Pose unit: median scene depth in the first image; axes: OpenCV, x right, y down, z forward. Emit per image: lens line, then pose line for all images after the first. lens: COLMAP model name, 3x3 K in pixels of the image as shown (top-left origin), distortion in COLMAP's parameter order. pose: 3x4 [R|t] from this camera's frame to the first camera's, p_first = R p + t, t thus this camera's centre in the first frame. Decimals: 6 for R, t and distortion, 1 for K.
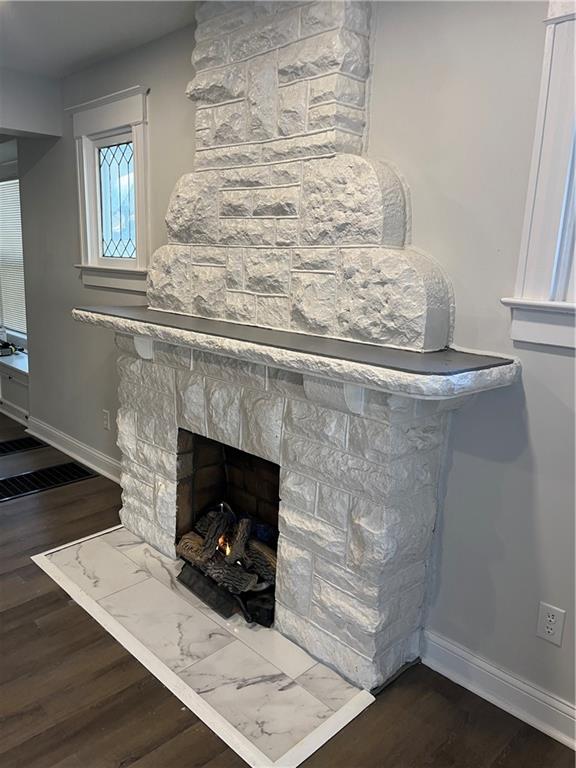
lens RADIAL K [[581.0, 0, 288.0], [0, 581.0, 384.0], [0, 0, 1]] dist [0.056450, -0.087815]
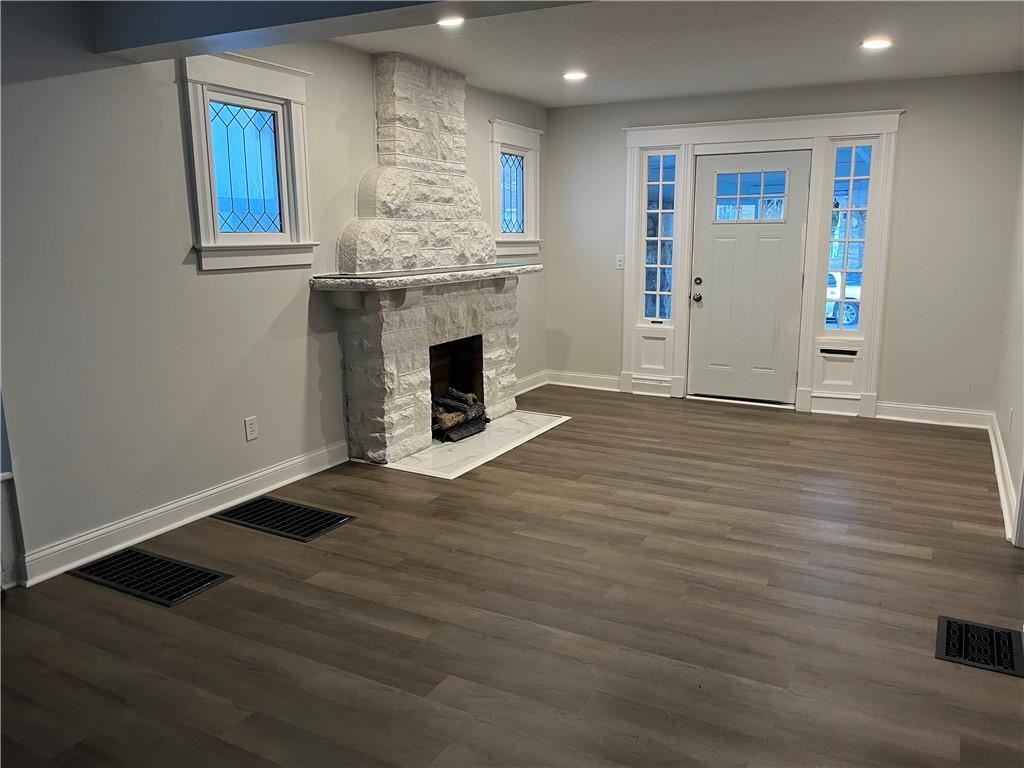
lens RADIAL K [[774.7, 0, 512.0], [0, 774.7, 384.0], [0, 0, 1]] dist [0.056450, -0.087815]
pose [[-0.288138, -0.218470, 0.932334, -2.307631], [0.195855, 0.939600, 0.280702, -0.378140], [-0.937346, 0.263484, -0.227946, 1.427781]]
